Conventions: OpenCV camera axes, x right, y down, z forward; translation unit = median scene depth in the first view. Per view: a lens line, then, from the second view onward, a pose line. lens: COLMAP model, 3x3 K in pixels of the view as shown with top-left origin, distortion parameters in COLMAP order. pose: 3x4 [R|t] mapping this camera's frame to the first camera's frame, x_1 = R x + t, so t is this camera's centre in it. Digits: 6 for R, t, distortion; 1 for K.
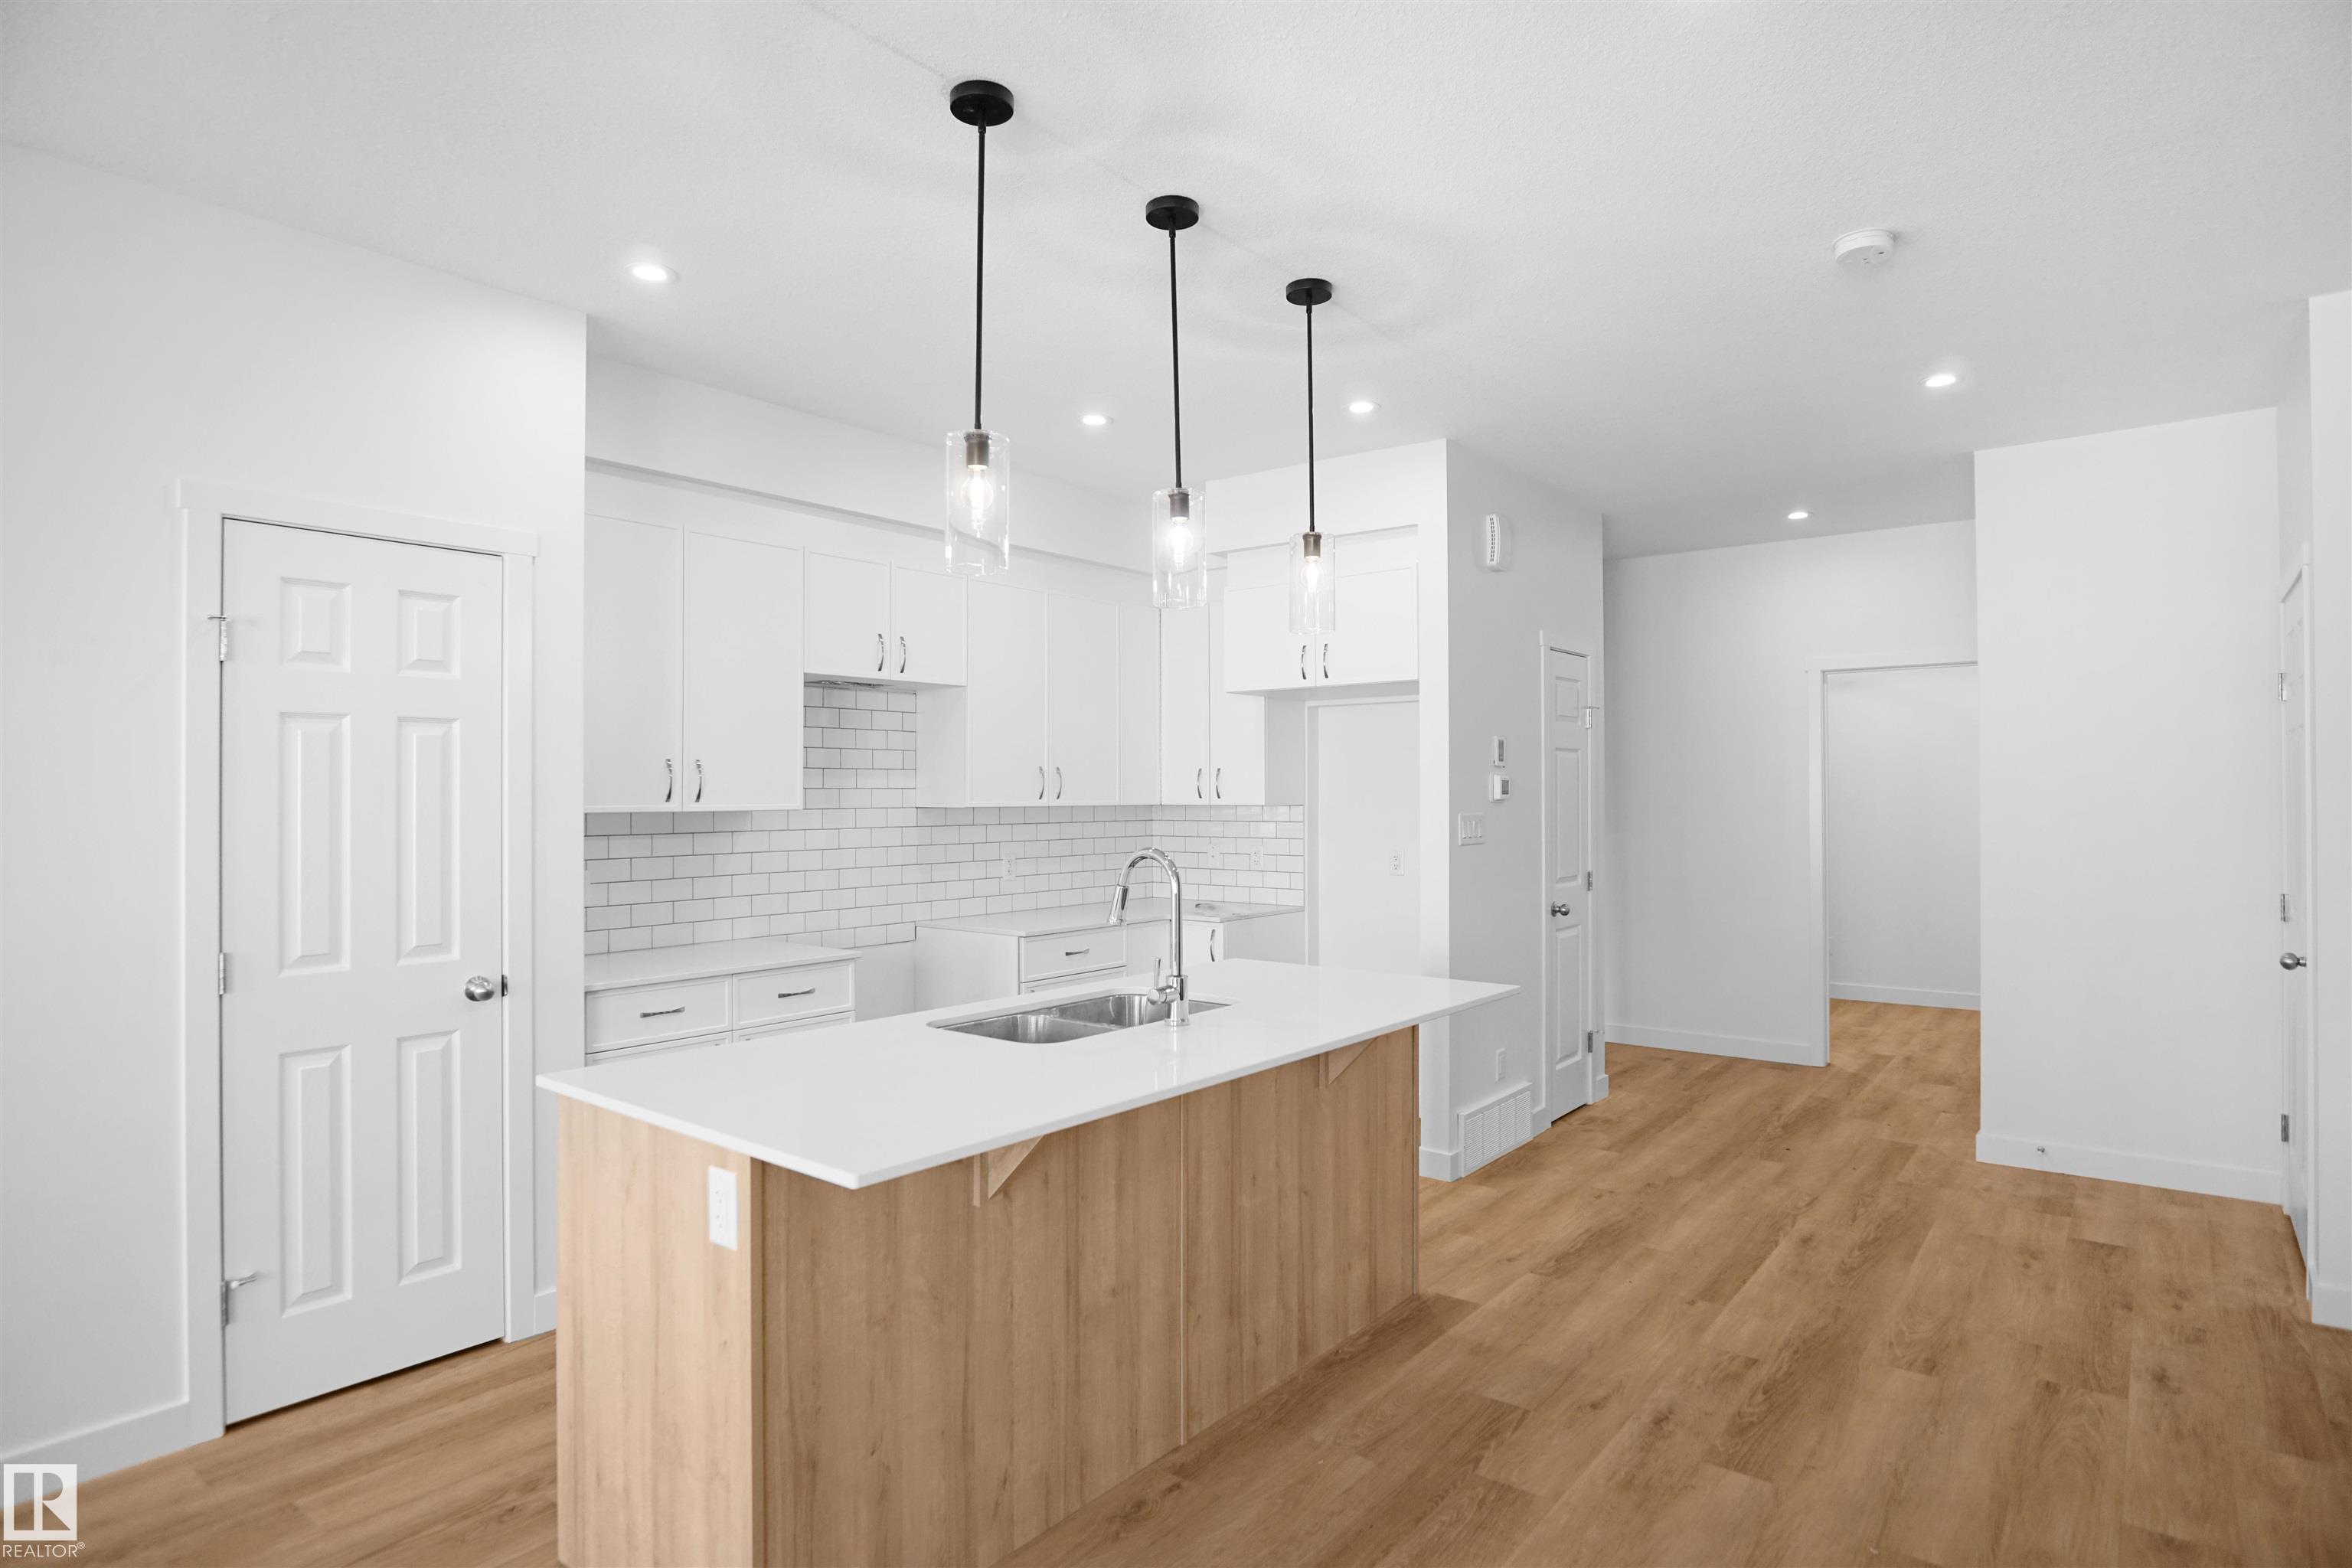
lens RADIAL K [[1258.9, 0, 1187.1], [0, 1258.9, 778.2], [0, 0, 1]] dist [-0.033905, 0.009744]
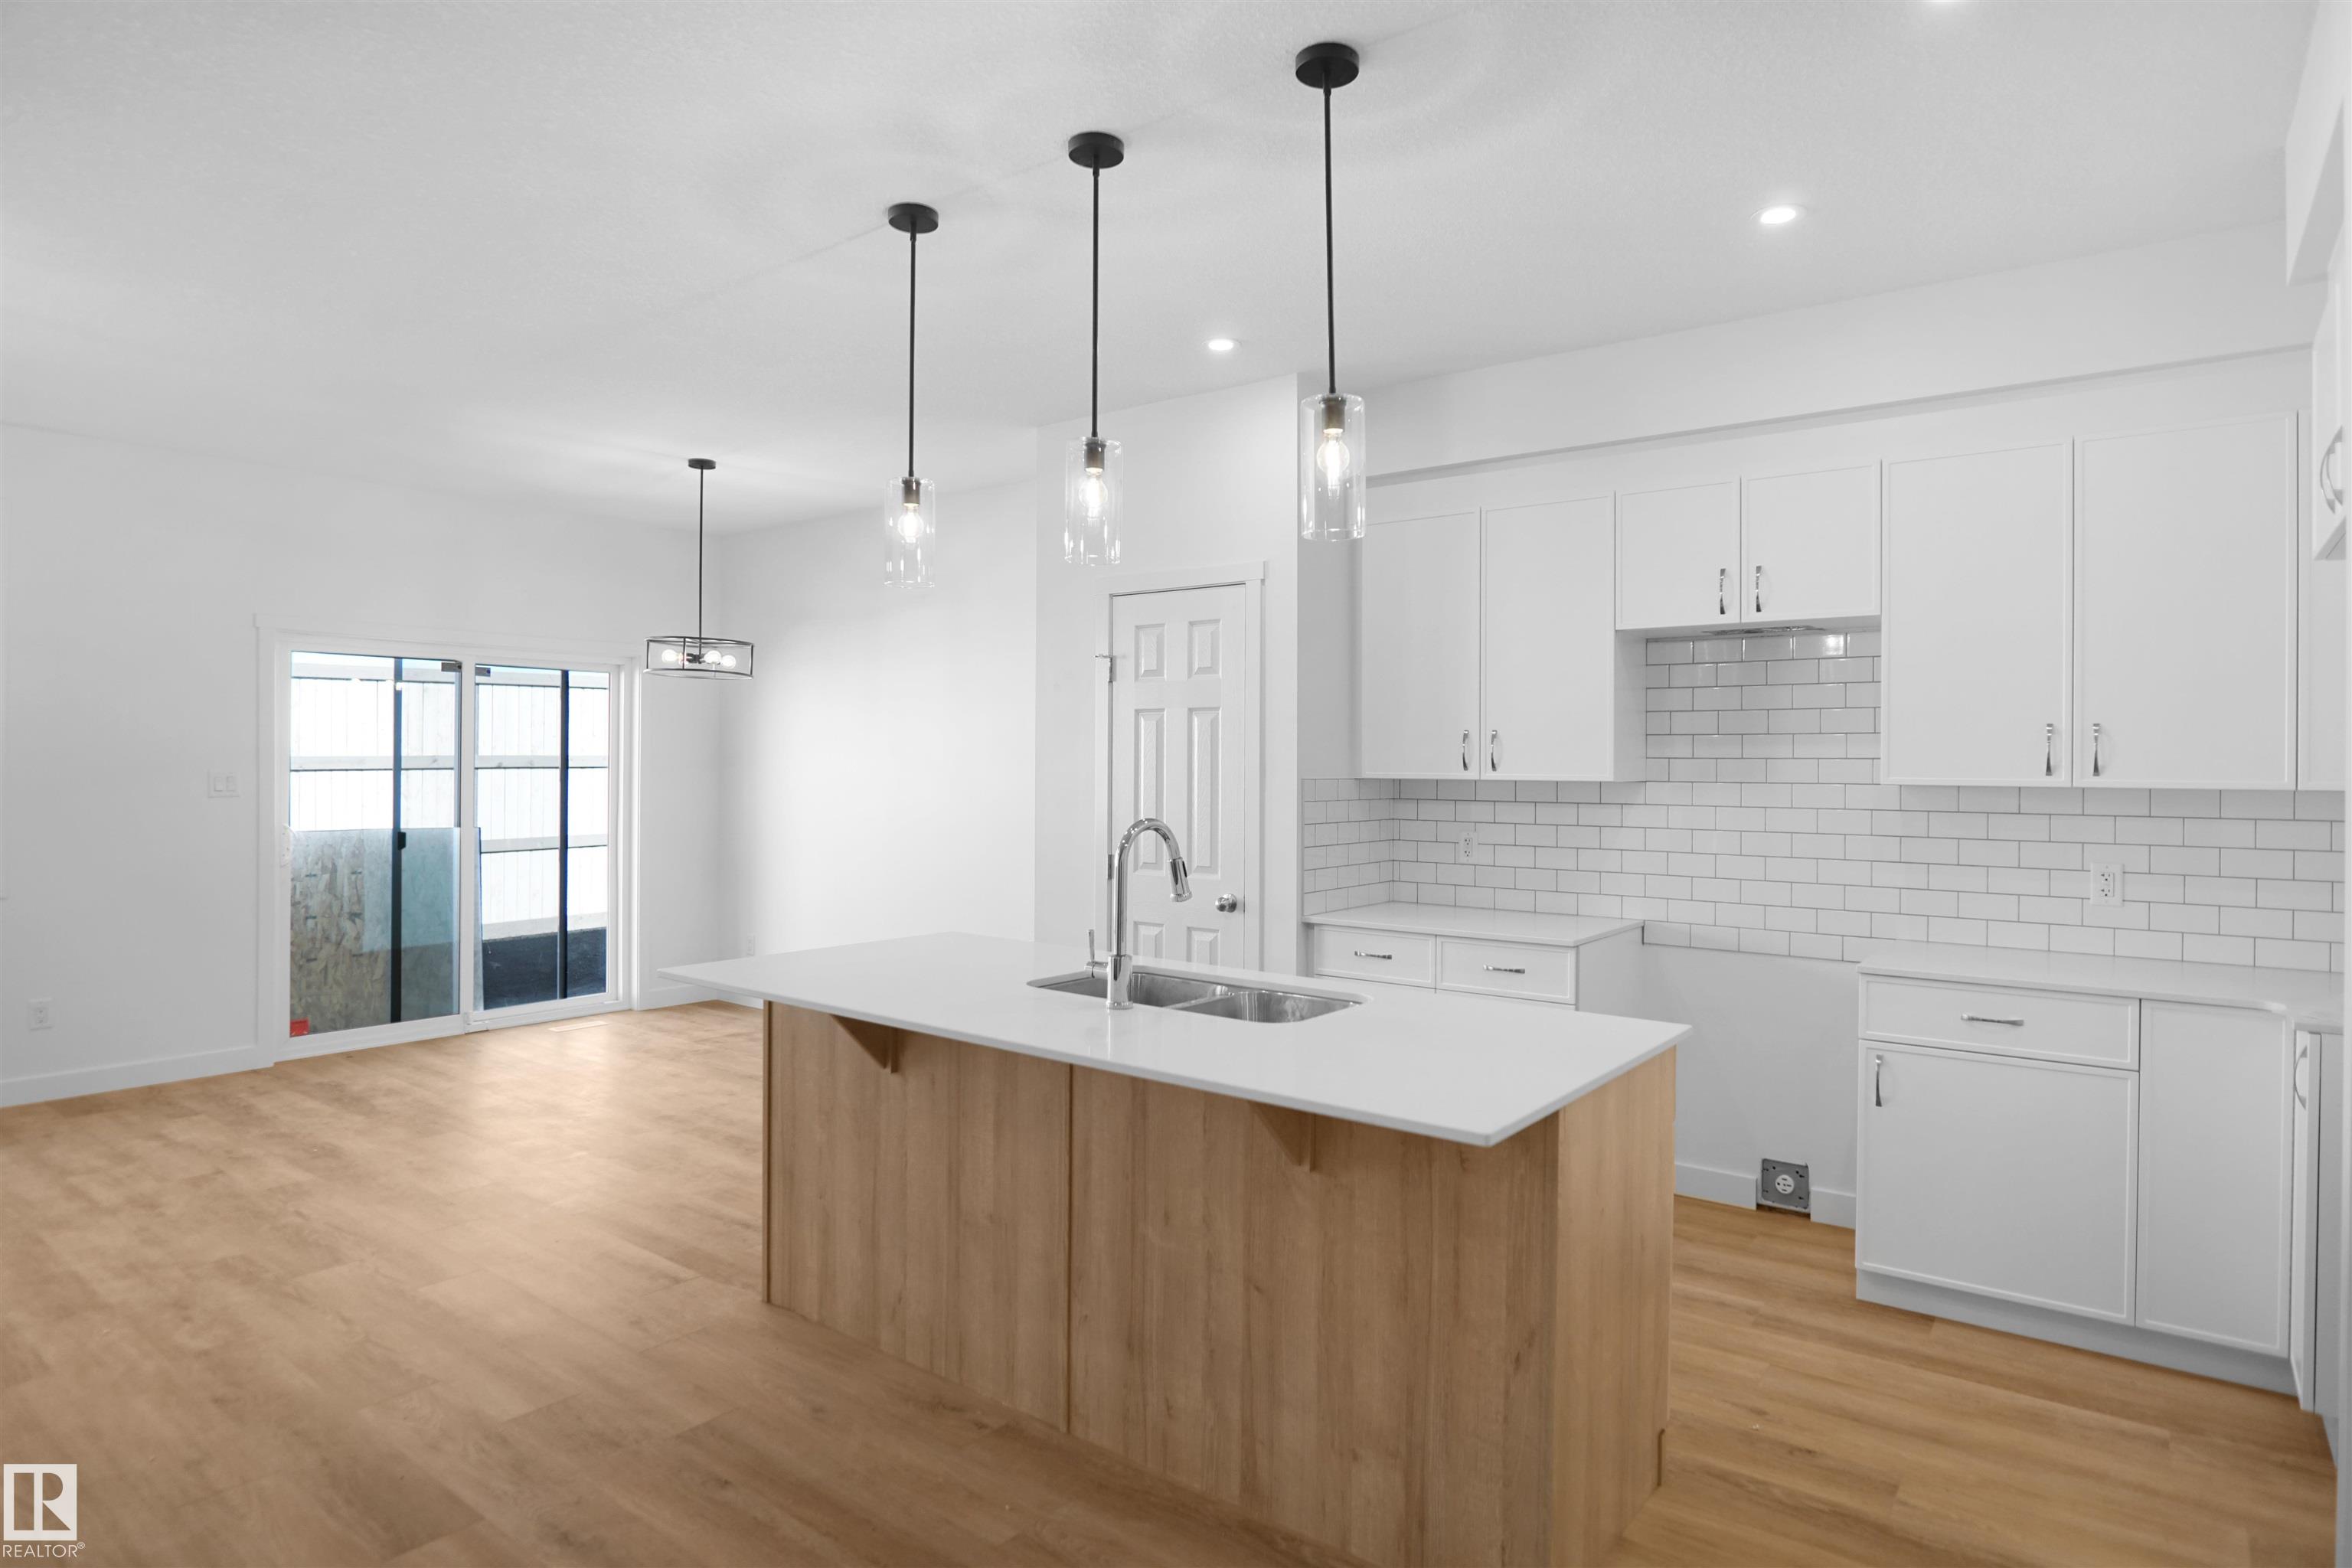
lens RADIAL K [[1294.4, 0, 1180.2], [0, 1294.4, 764.0], [0, 0, 1]] dist [-0.037315, 0.013265]
pose [[0.011809, 0.002820, -0.999926, 0.799757], [0.005059, 0.999983, 0.002879, 0.010733], [0.999917, -0.005092, 0.011795, 0.871084]]
